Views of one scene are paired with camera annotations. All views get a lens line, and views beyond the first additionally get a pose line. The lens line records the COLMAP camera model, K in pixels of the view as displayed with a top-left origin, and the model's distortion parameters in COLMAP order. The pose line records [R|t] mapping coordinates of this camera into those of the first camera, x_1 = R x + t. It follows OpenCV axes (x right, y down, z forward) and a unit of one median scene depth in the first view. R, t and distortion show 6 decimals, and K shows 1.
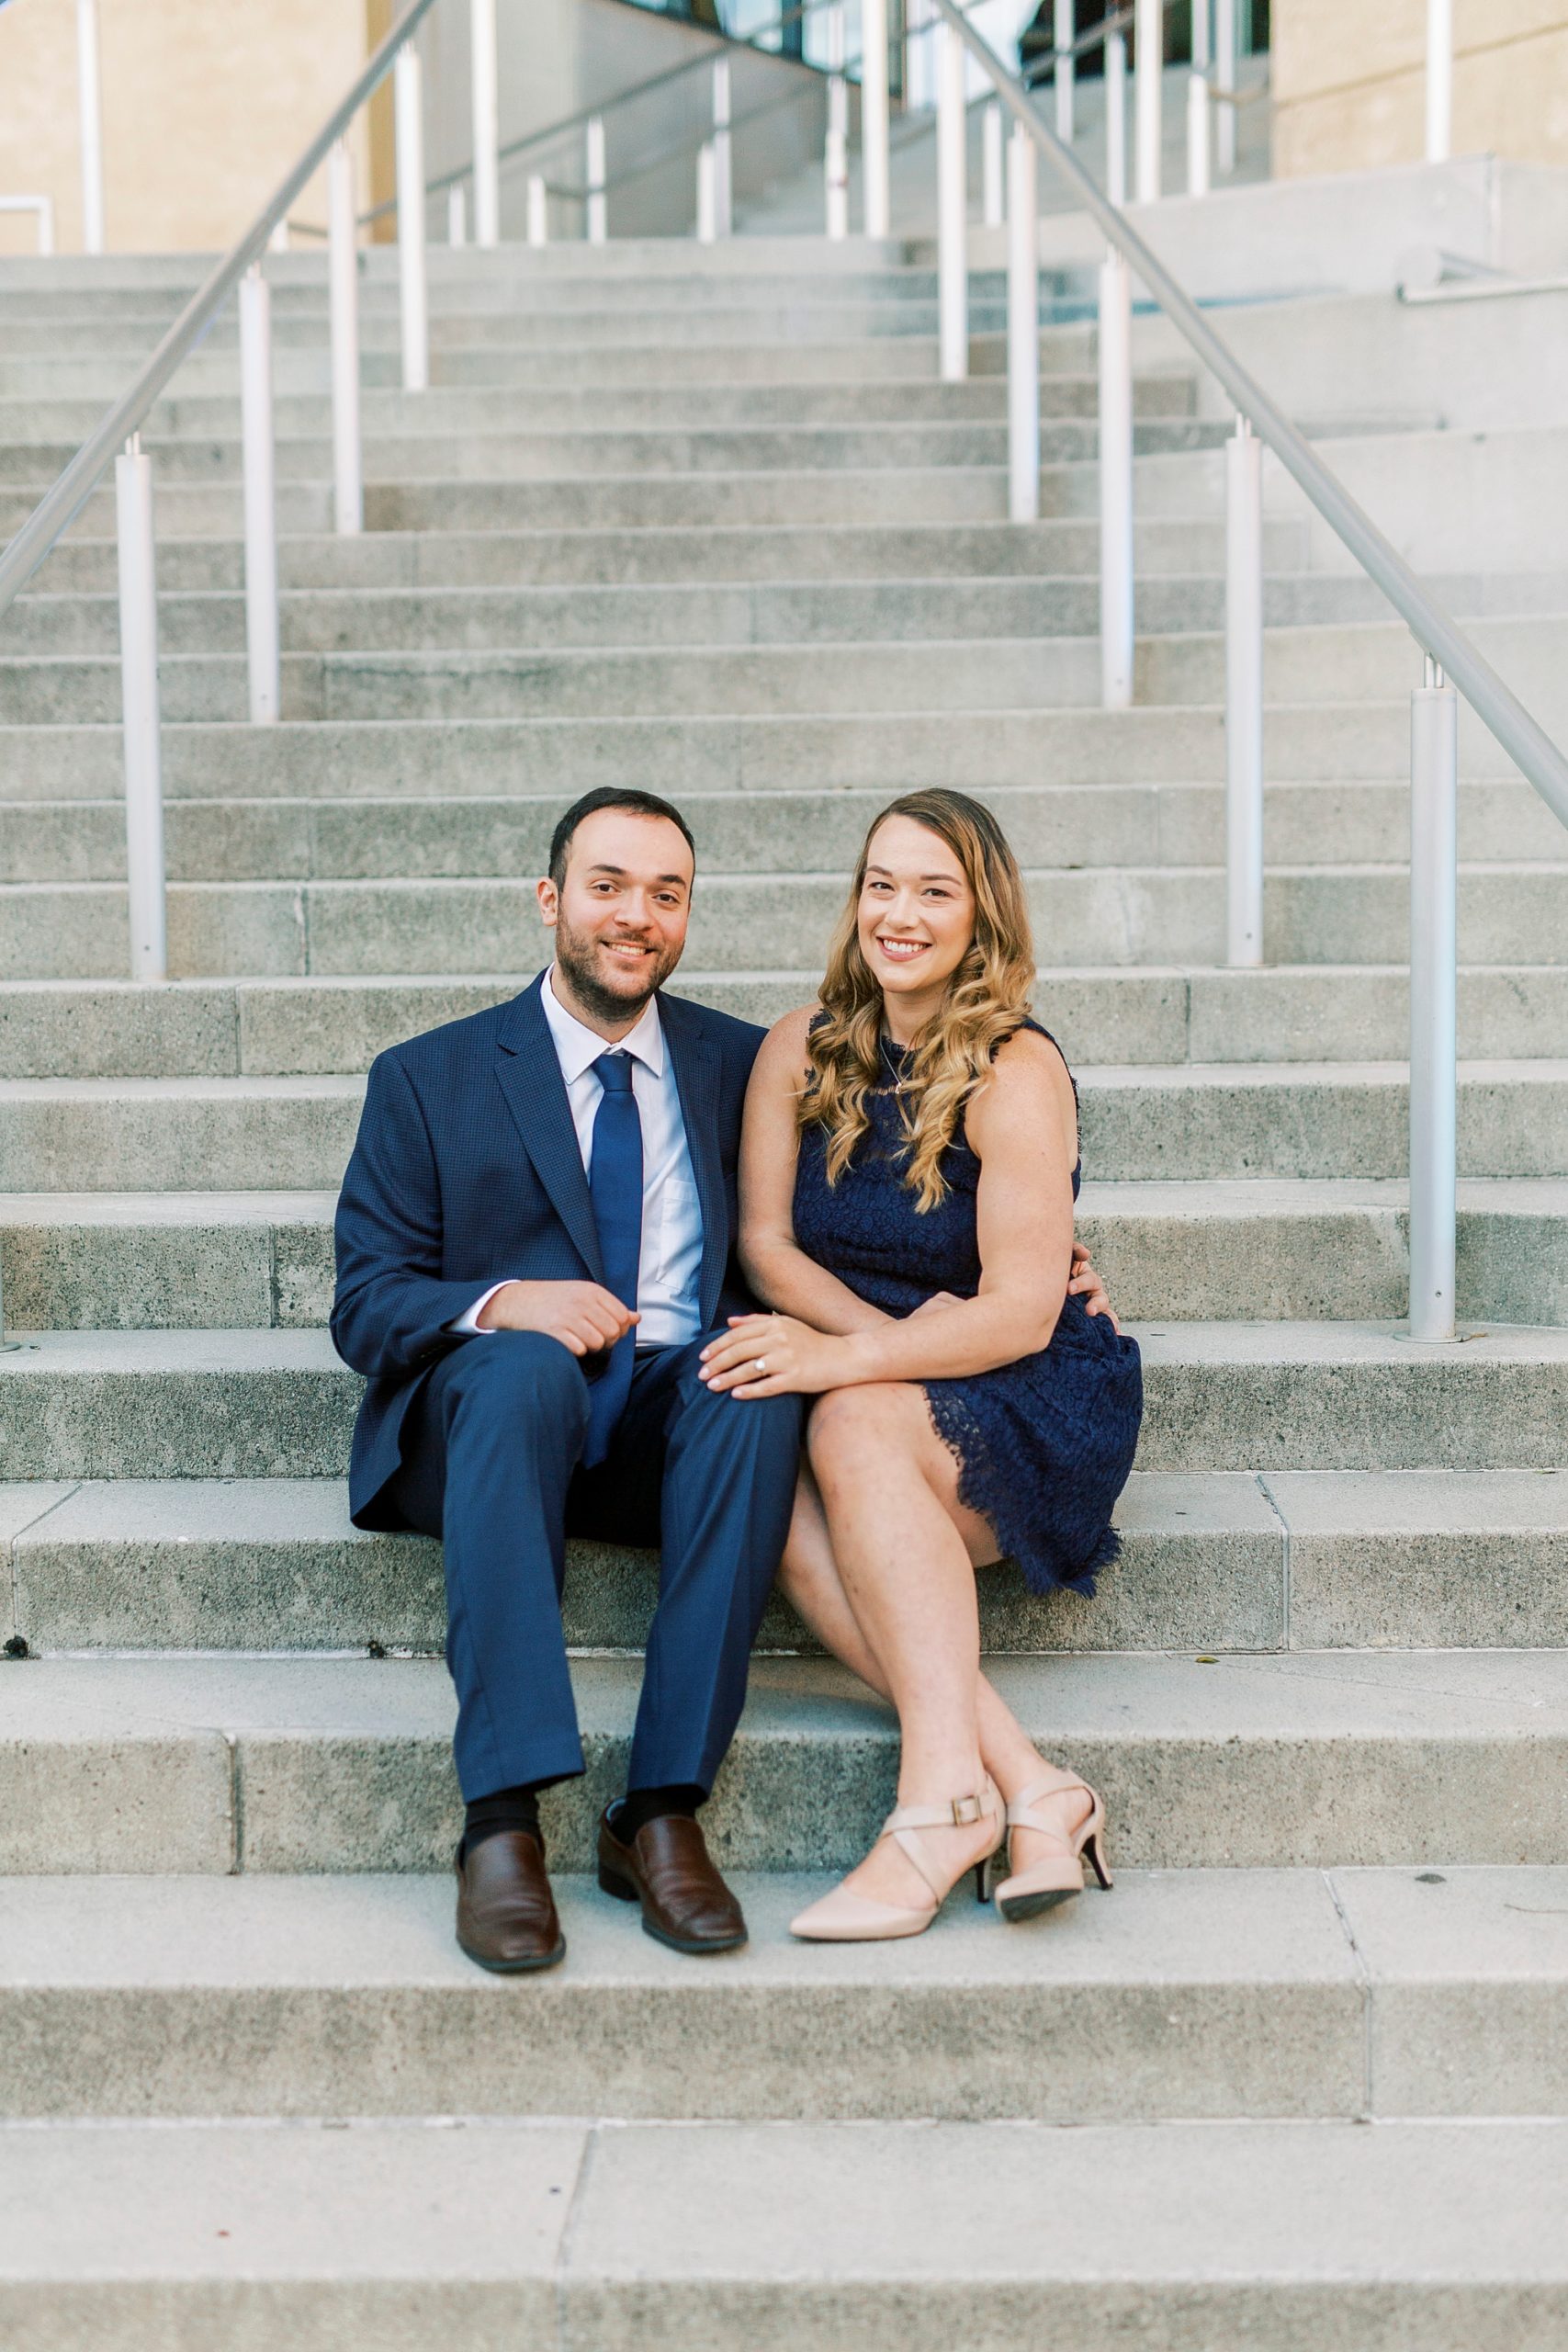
lens RADIAL K [[3453.8, 0, 738.1], [0, 3453.8, 1147.6], [0, 0, 1]] dist [0.000784, -0.022205]
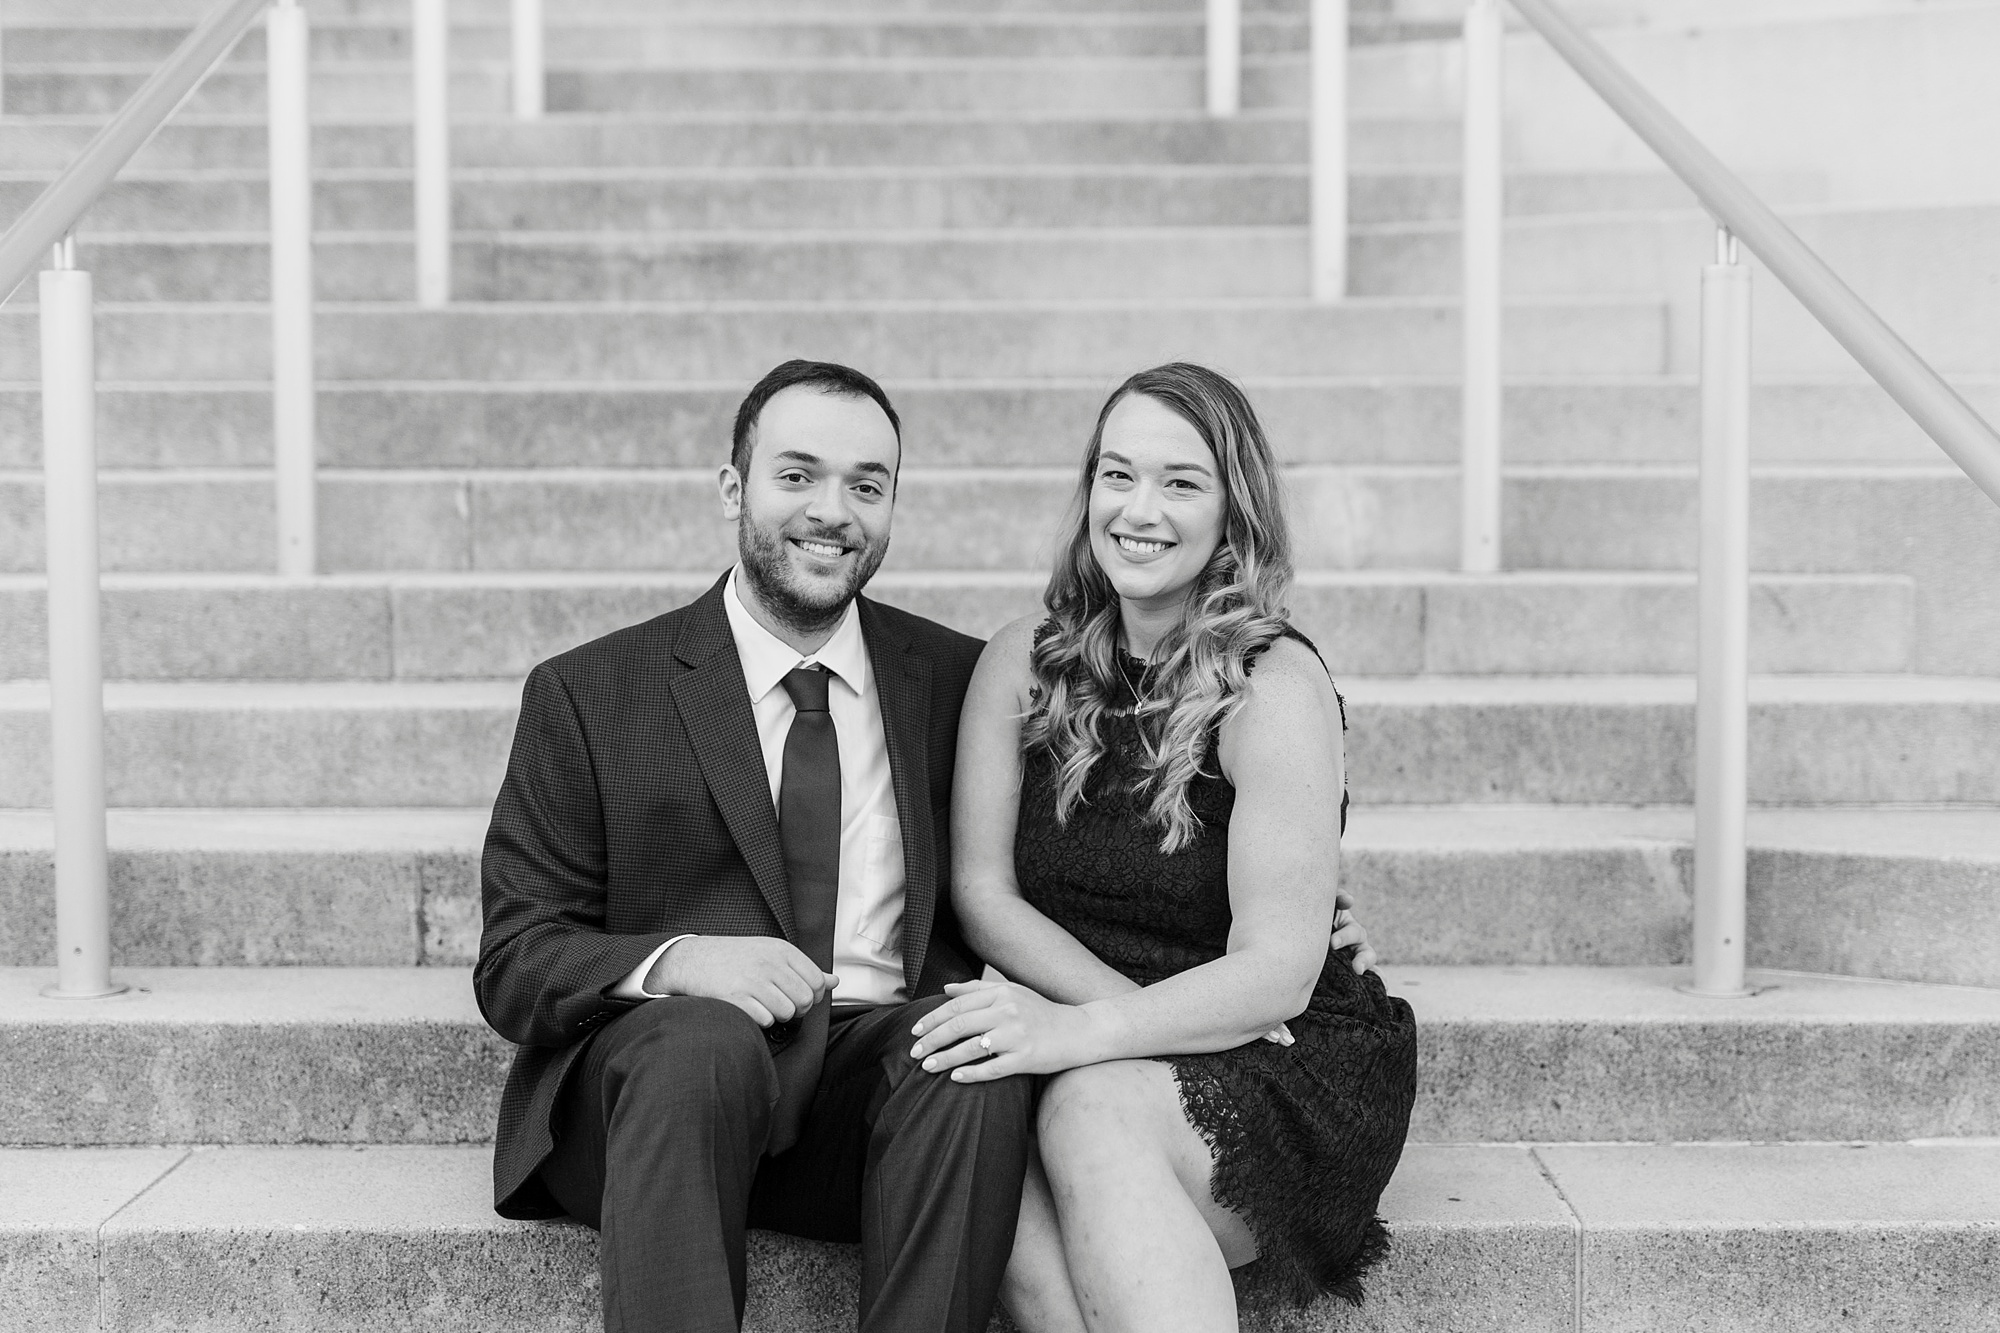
lens RADIAL K [[3178.8, 0, 1000.0], [0, 3178.8, 666.5], [0, 0, 1]] dist [-0.006417, 0.011927]
pose [[0.999475, 0.009139, 0.031083, -0.010774], [-0.008478, 0.999737, -0.021329, -0.009044], [-0.031270, 0.021055, 0.999289, 0.173202]]
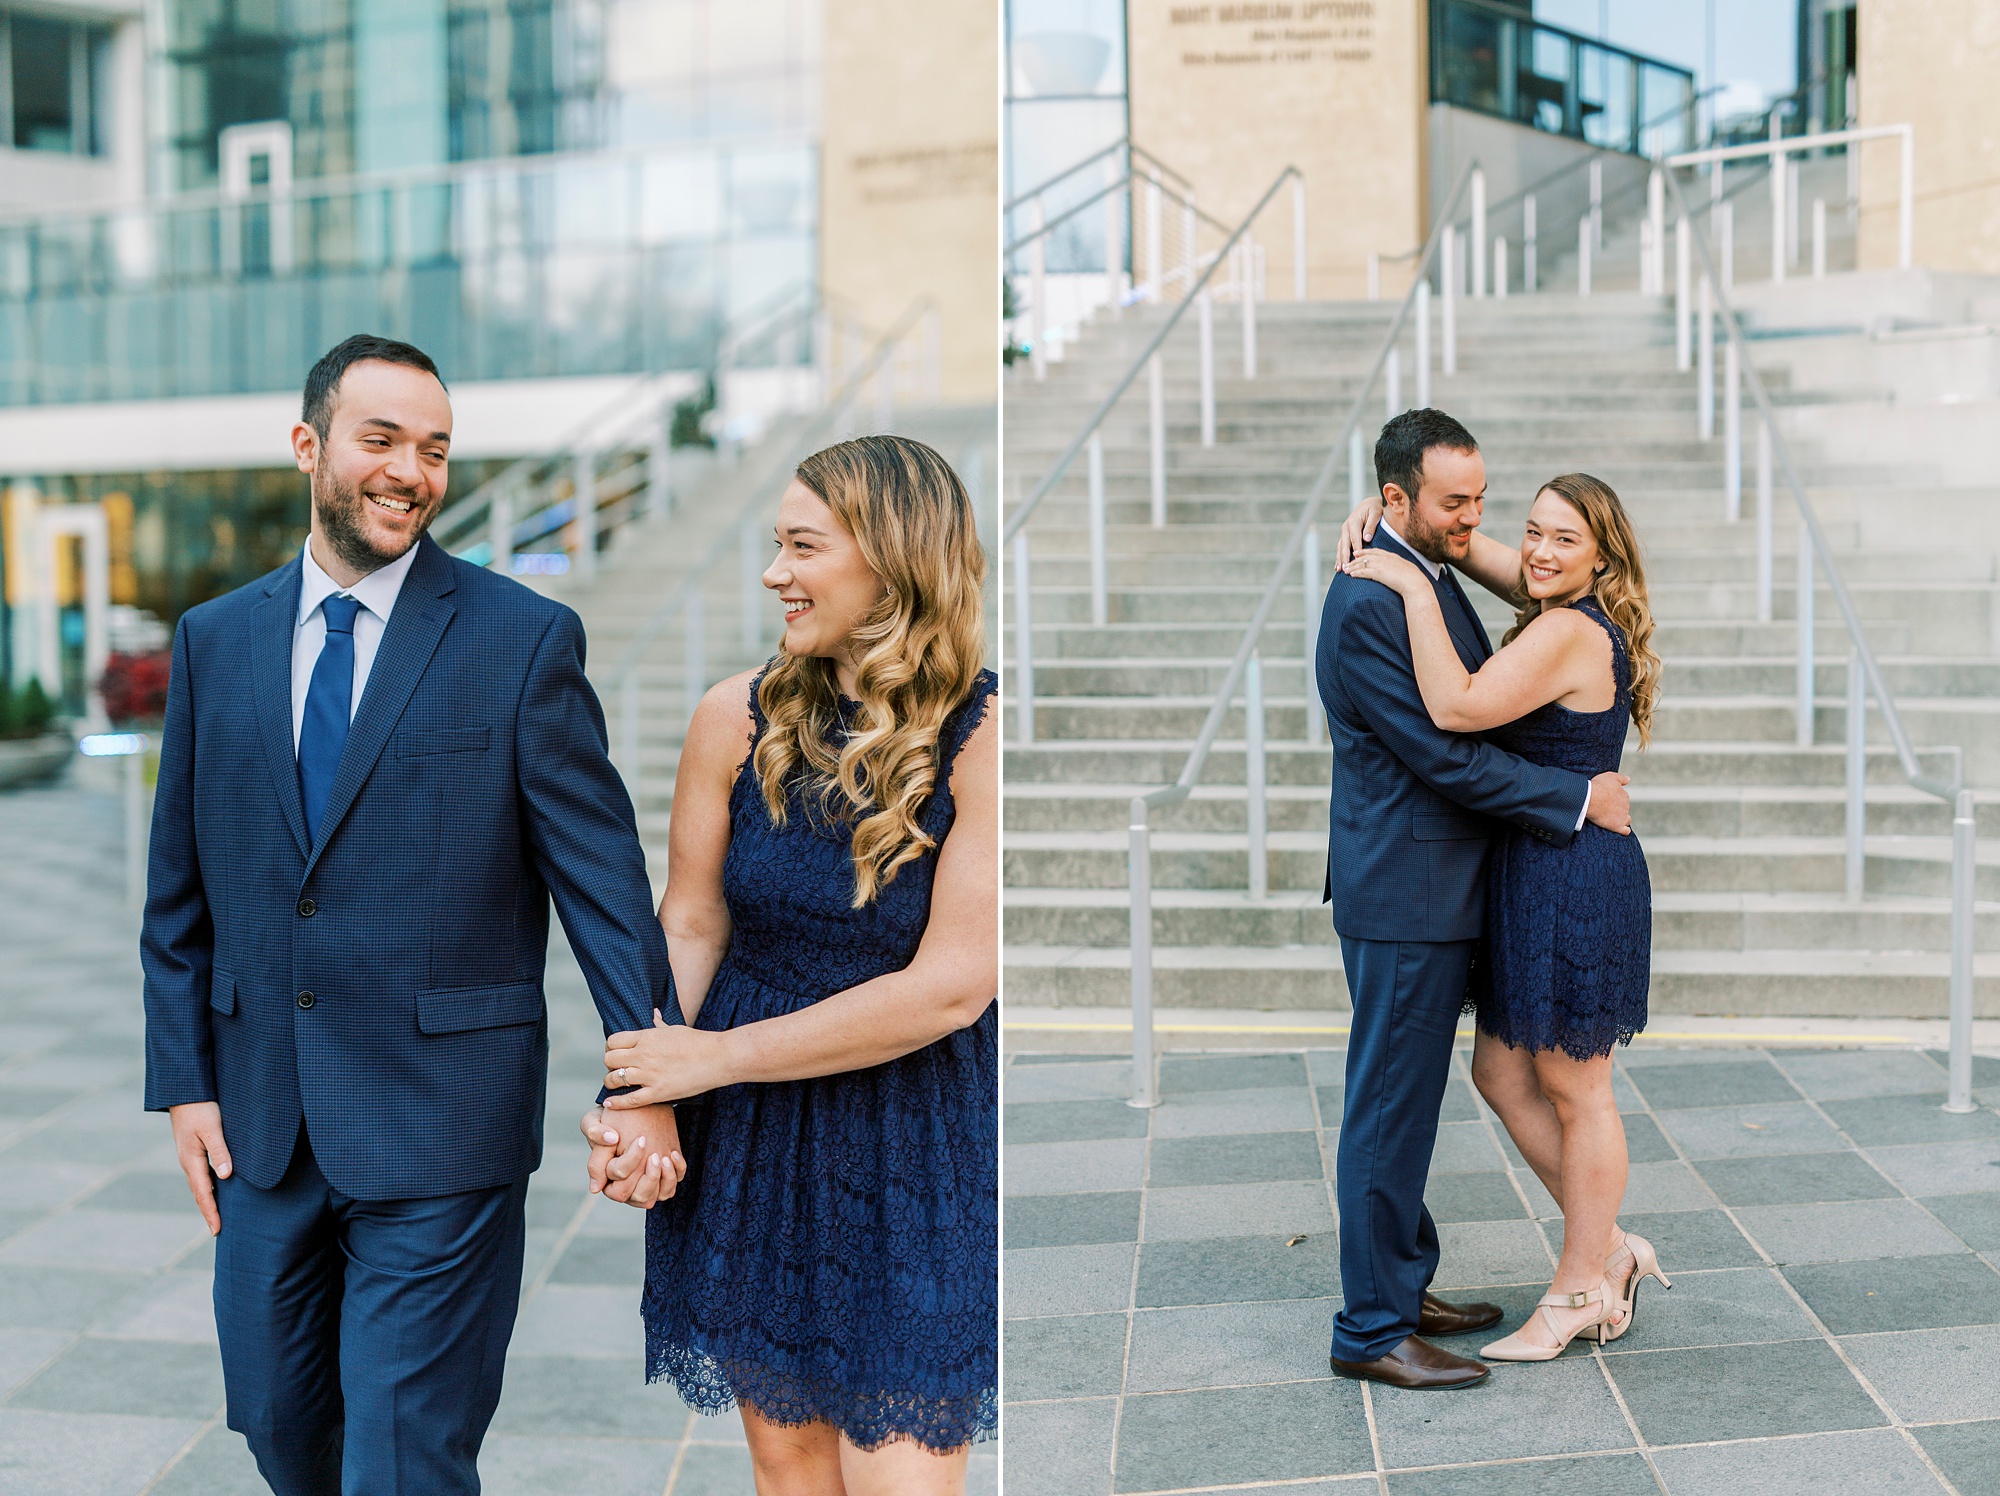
lens RADIAL K [[2205.3, 0, 1492.6], [0, 2205.3, 750.7], [0, 0, 1]] dist [-0.000904, 0.004639]
pose [[0.998345, 0.012084, -0.056225, 0.038419], [-0.012102, 0.999927, 0.000015, 0.059236], [0.056221, 0.000666, 0.998418, -0.855078]]
